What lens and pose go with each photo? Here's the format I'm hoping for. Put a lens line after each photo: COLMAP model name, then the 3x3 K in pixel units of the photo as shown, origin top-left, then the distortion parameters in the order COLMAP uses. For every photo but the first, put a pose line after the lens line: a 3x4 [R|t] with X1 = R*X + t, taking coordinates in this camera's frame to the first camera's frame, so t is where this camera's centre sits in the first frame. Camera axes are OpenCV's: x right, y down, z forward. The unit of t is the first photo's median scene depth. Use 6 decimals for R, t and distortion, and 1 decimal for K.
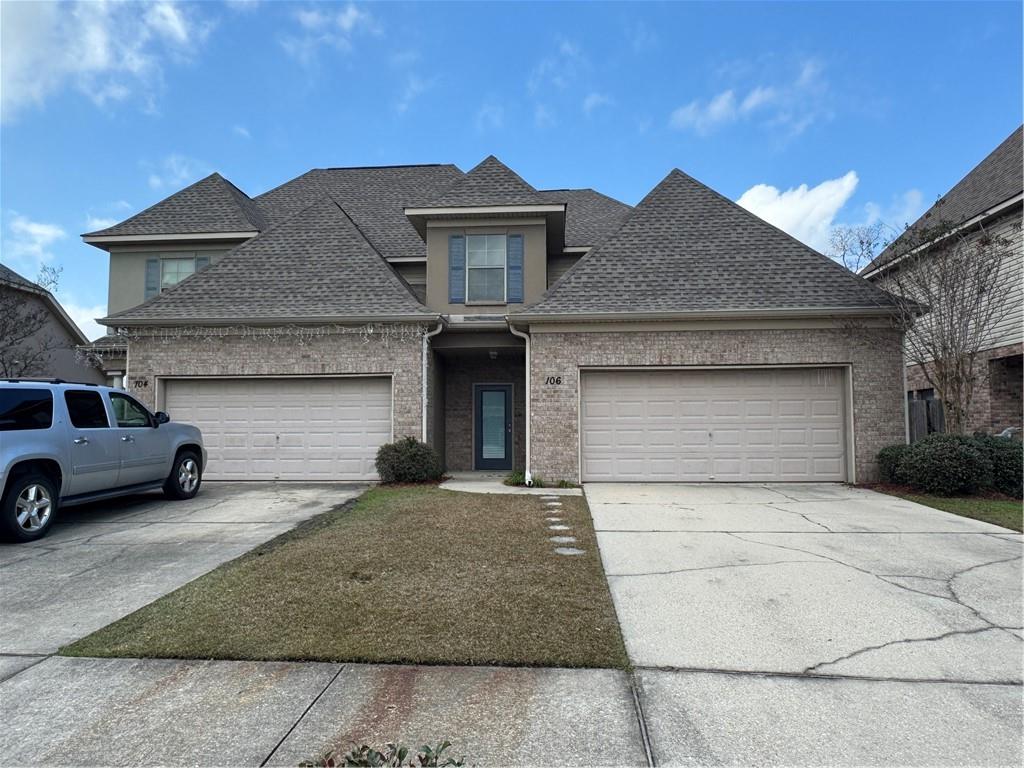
lens RADIAL K [[687.0, 0, 512.0], [0, 687.0, 384.0], [0, 0, 1]] dist [-0.001731, 0.000256]
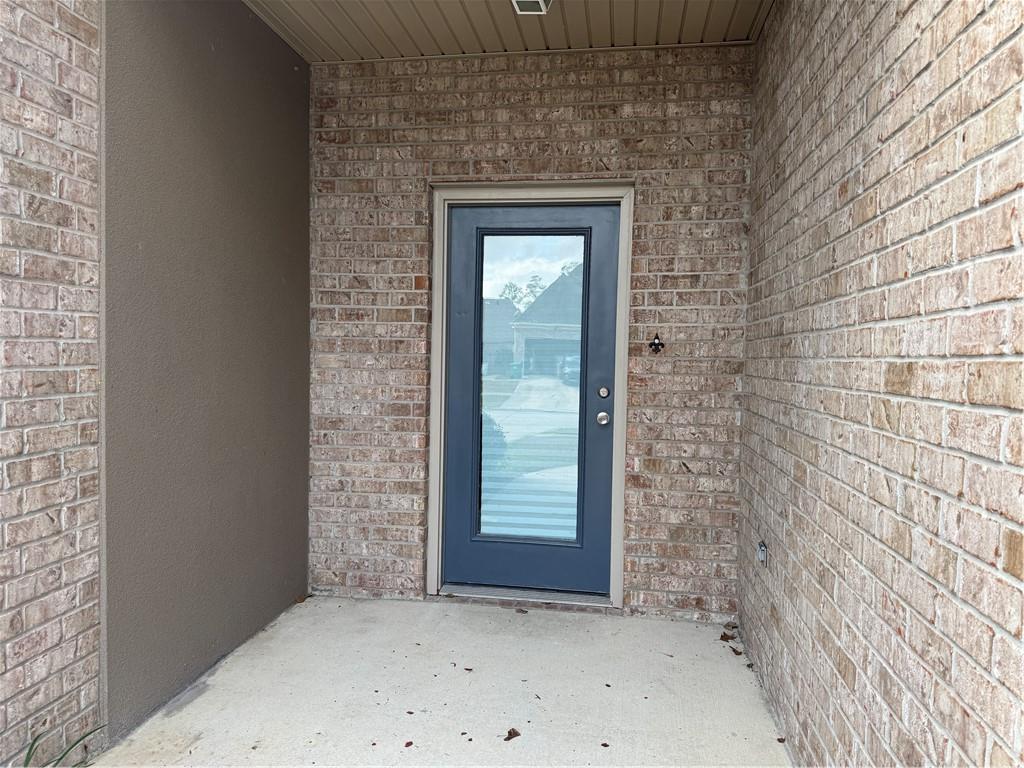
lens RADIAL K [[715.2, 0, 512.0], [0, 715.2, 384.0], [0, 0, 1]] dist [0.153967, -0.254483]
pose [[0.996589, 0.026452, -0.078171, -0.017955], [-0.017772, 0.993803, 0.109724, 0.040705], [0.080589, -0.107960, 0.990883, 0.953638]]
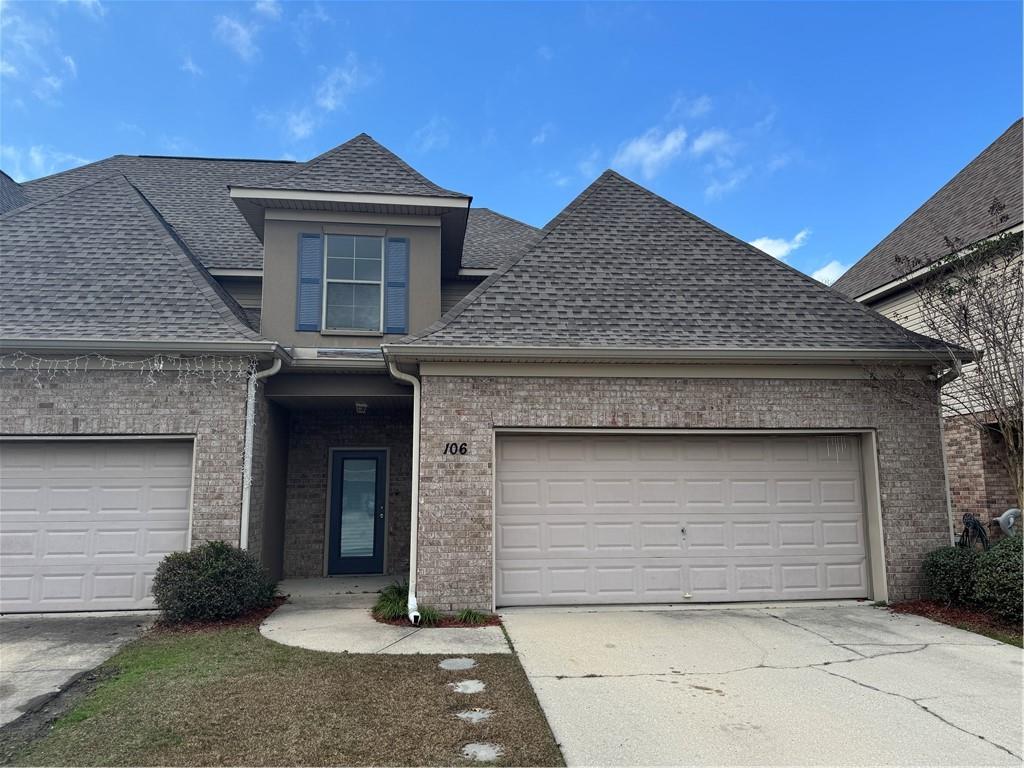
lens RADIAL K [[715.2, 0, 512.0], [0, 715.2, 384.0], [0, 0, 1]] dist [0.153967, -0.254483]
pose [[0.983432, 0.023423, 0.179755, -0.010155], [-0.009421, 0.996881, -0.078356, -0.012488], [-0.181030, 0.075365, 0.980586, 0.295009]]
